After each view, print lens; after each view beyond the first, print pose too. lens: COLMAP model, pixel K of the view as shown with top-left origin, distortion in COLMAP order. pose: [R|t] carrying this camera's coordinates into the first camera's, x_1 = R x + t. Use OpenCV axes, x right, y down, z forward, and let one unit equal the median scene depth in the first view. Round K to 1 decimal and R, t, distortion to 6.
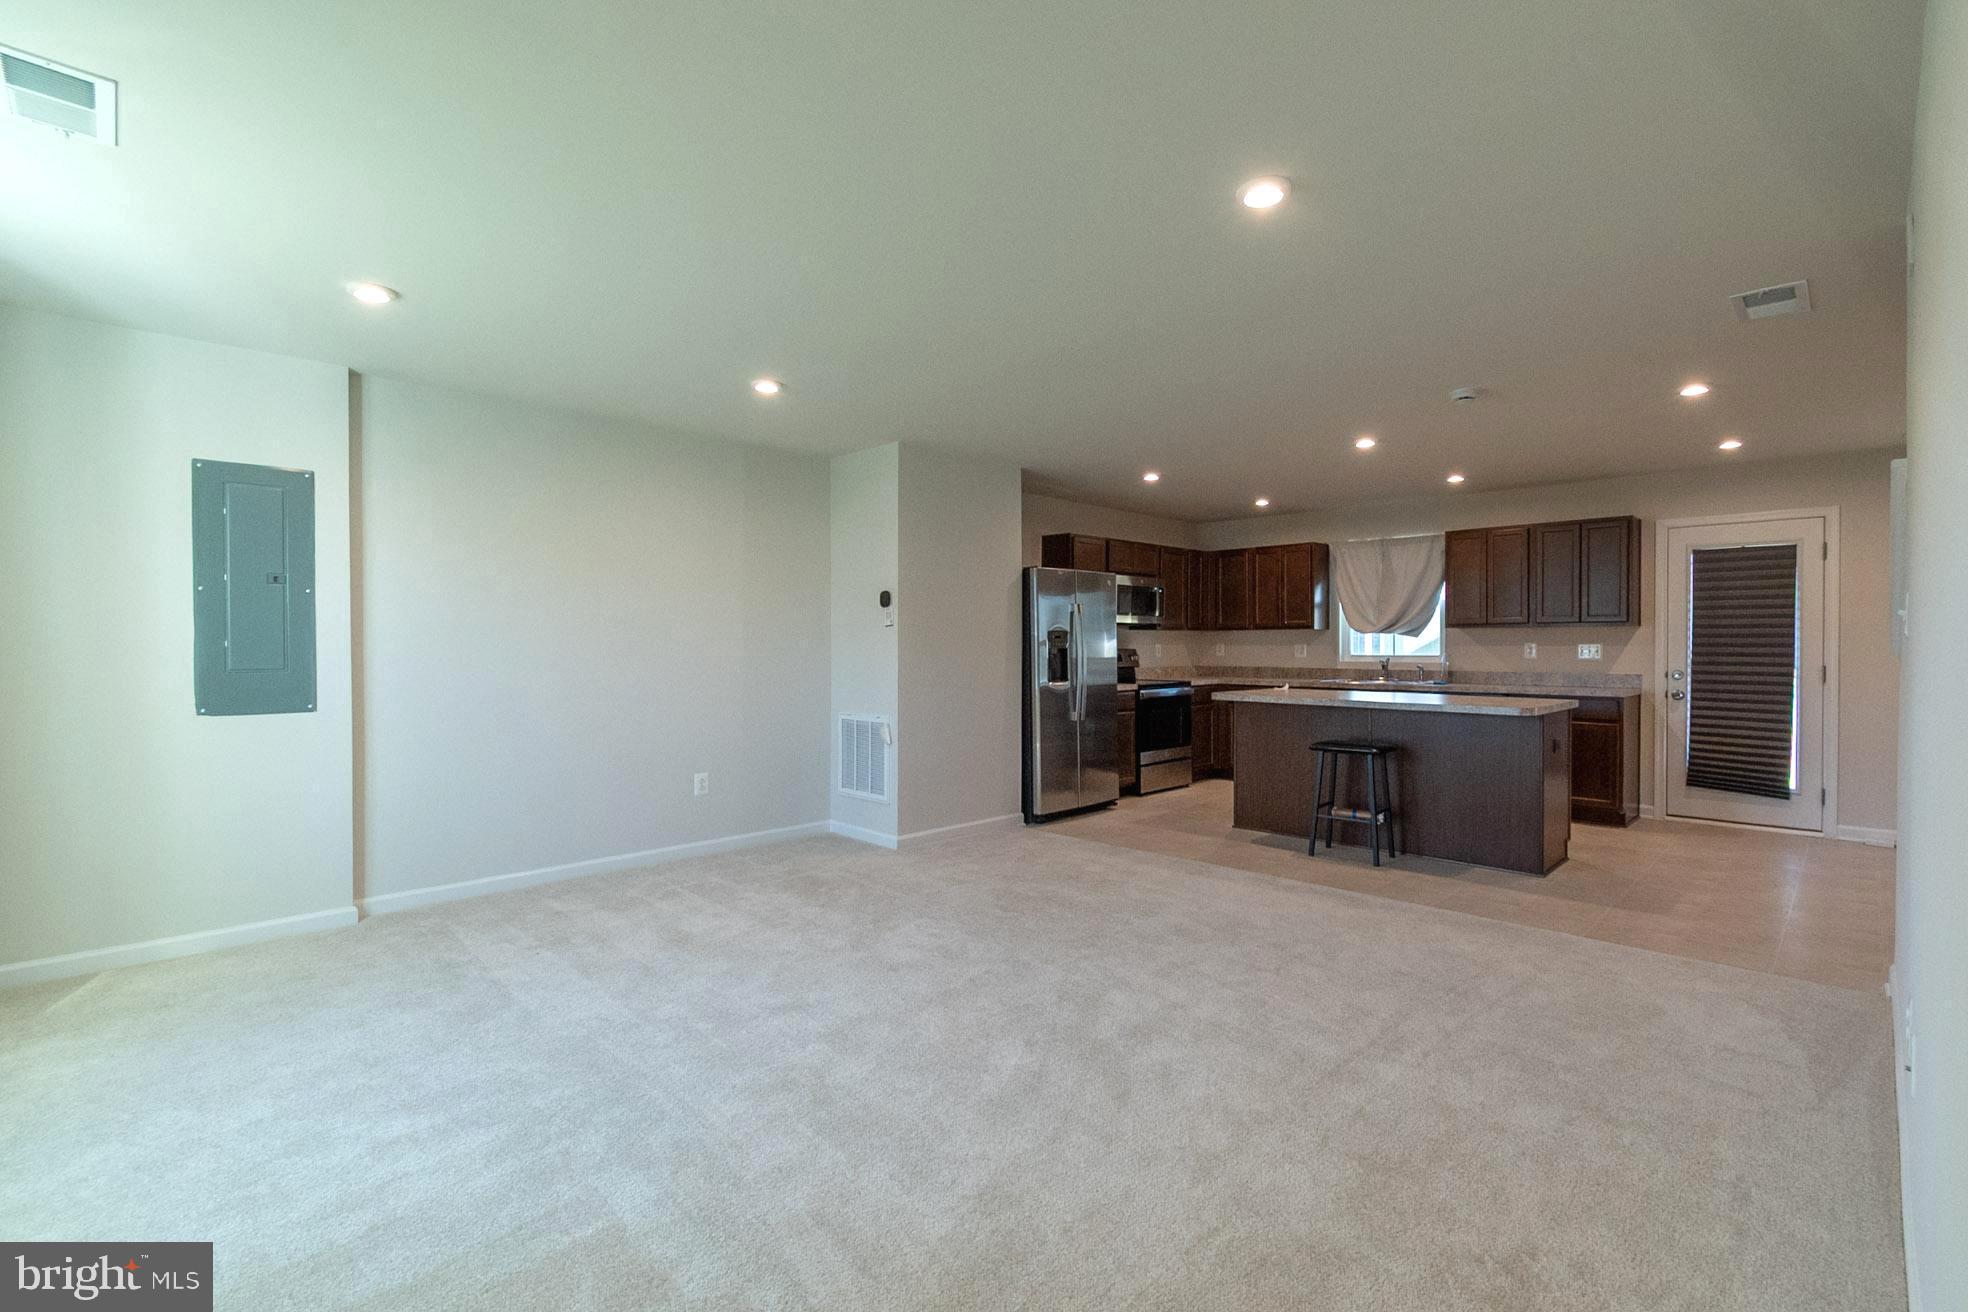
lens RADIAL K [[886.5, 0, 998.0], [0, 886.5, 644.9], [0, 0, 1]] dist [-0.000625, -0.000068]
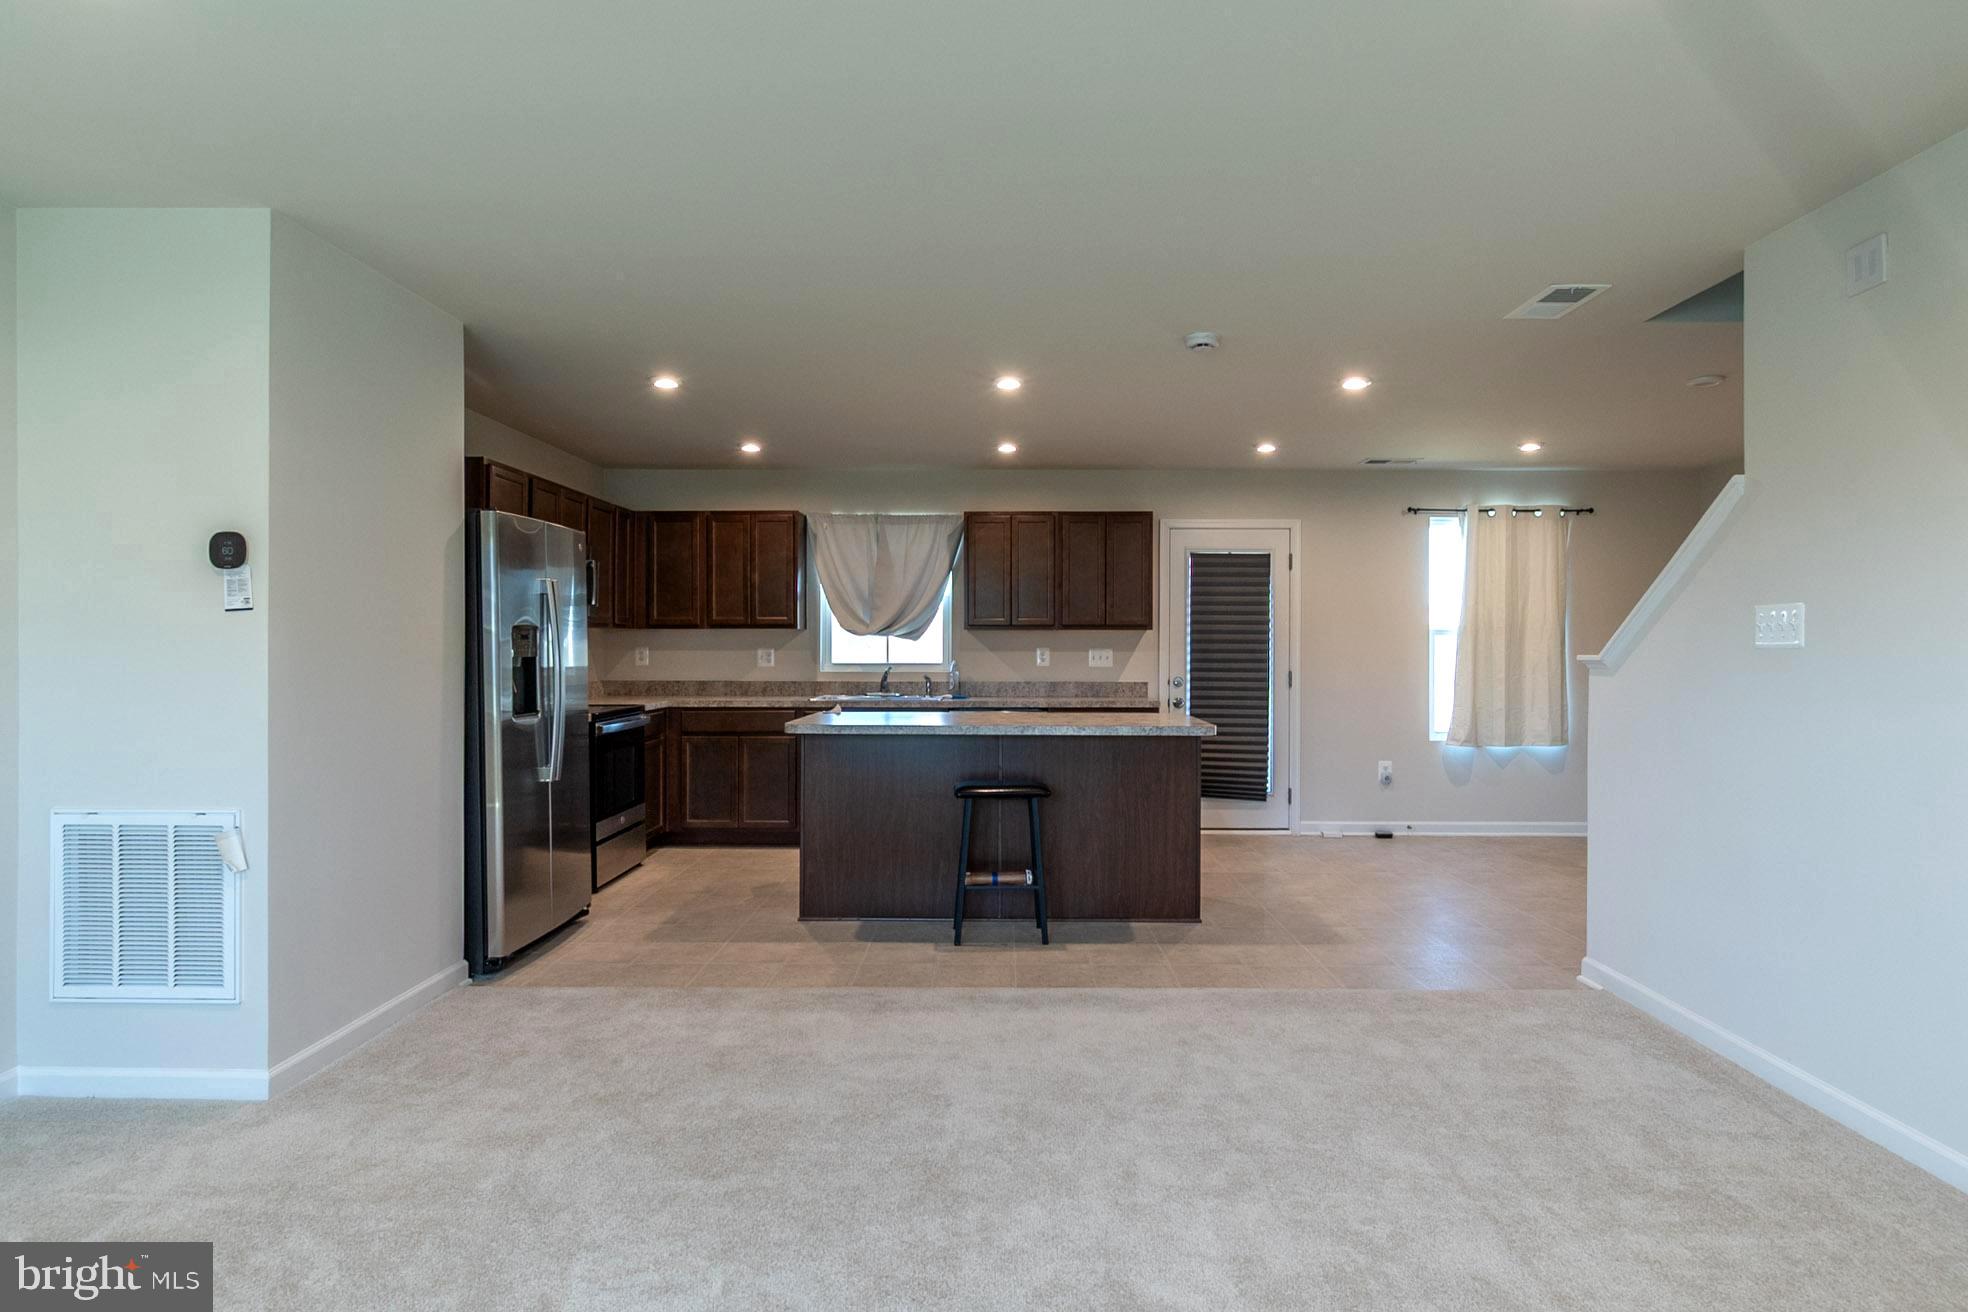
lens RADIAL K [[1098.7, 0, 993.7], [0, 1098.7, 649.3], [0, 0, 1]] dist [-0.002785, -0.001087]
pose [[0.715972, 0.000878, 0.698128, -0.209058], [-0.002047, 0.999998, 0.000842, -0.002199], [-0.698126, -0.002032, 0.715972, 0.289066]]
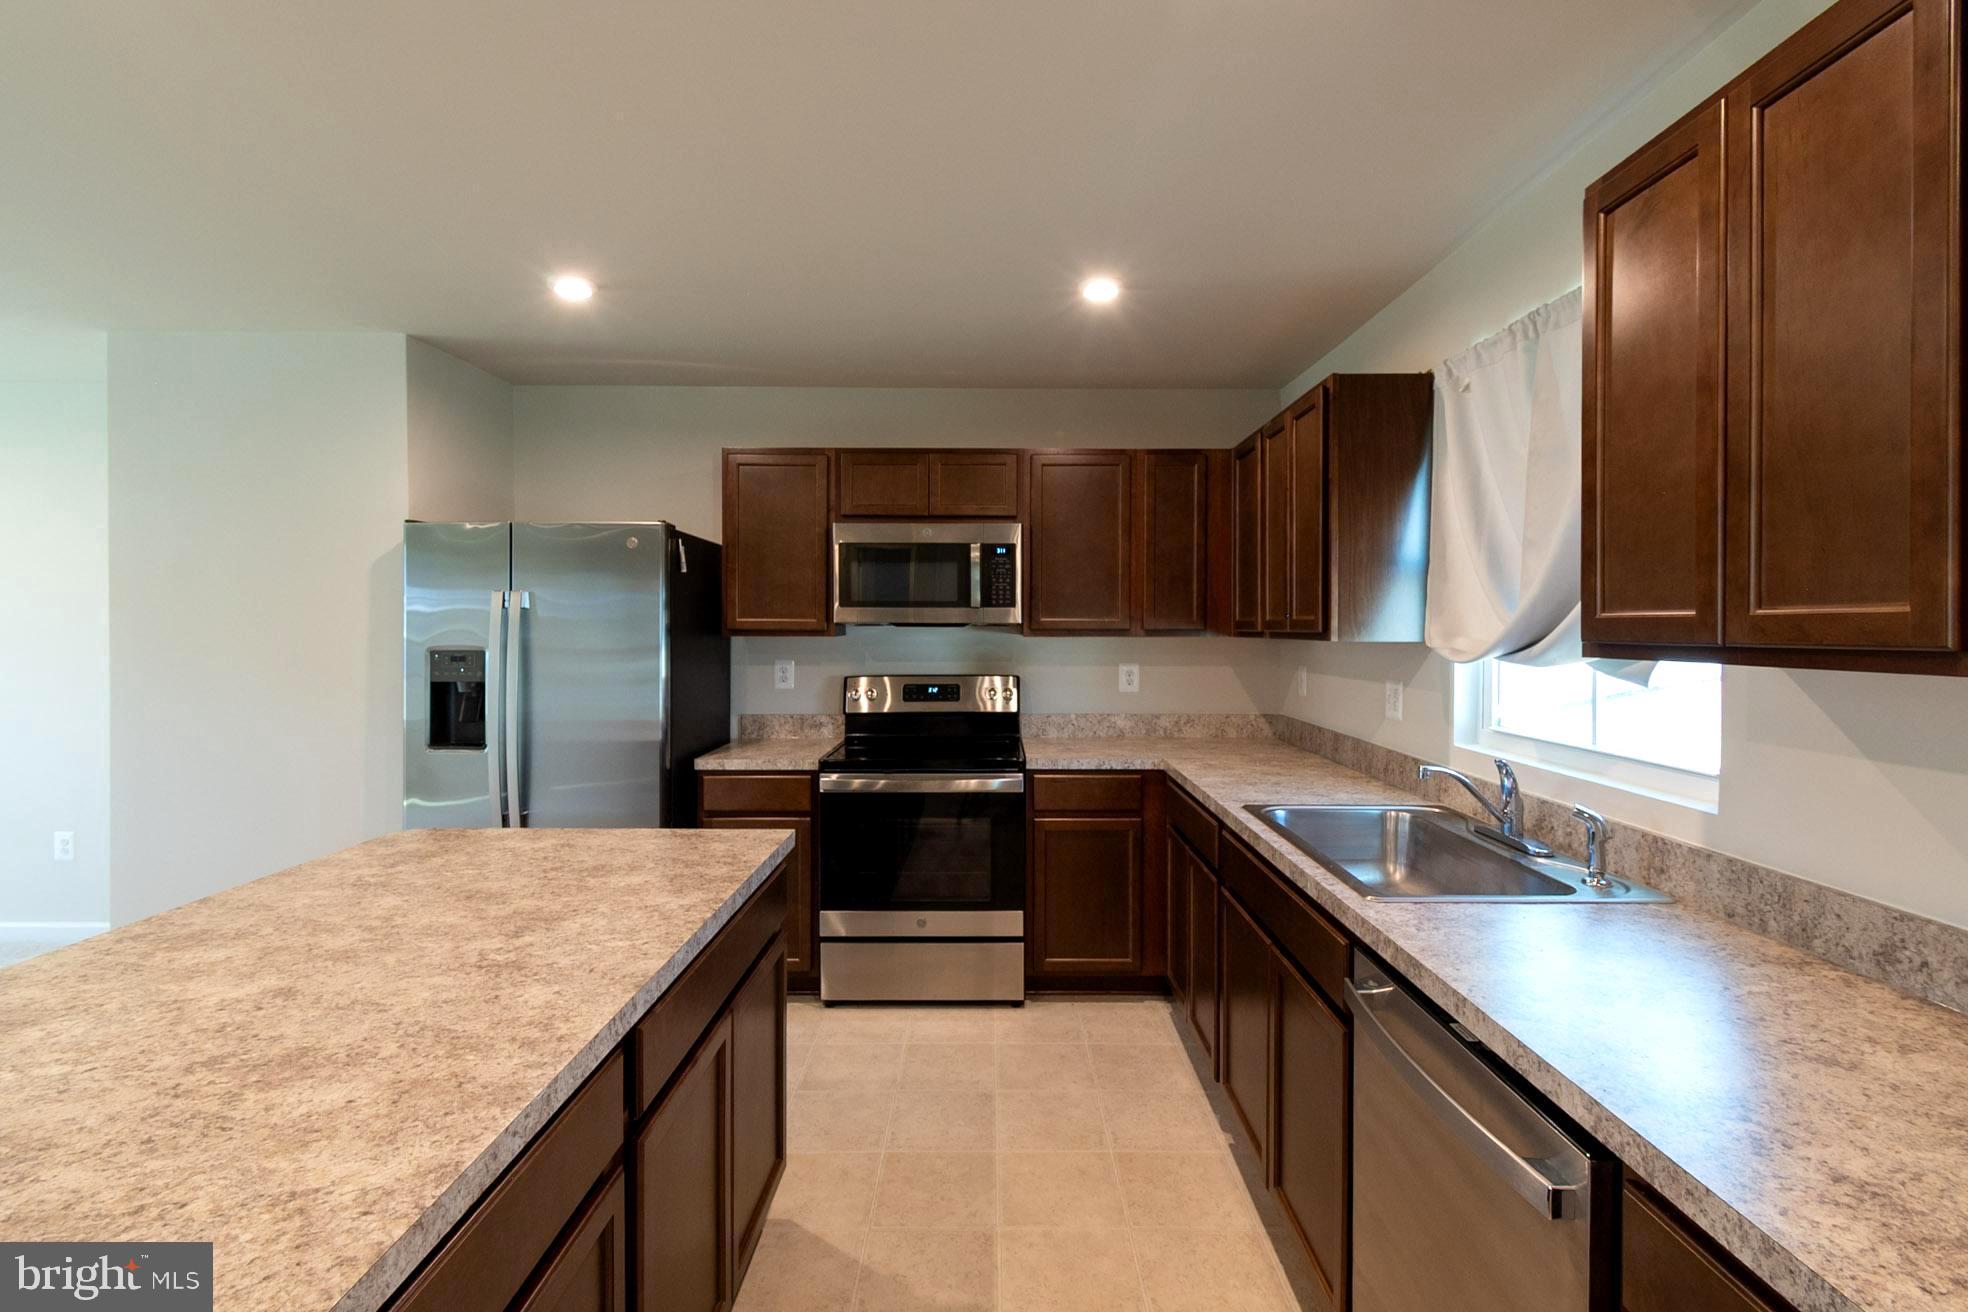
lens RADIAL K [[884.9, 0, 987.0], [0, 884.9, 634.4], [0, 0, 1]] dist [-0.002084, -0.000589]
pose [[0.701898, 0.010952, -0.712193, 0.628448], [-0.002994, 0.999918, 0.012426, -0.030215], [0.712271, -0.006590, 0.701873, 0.857918]]
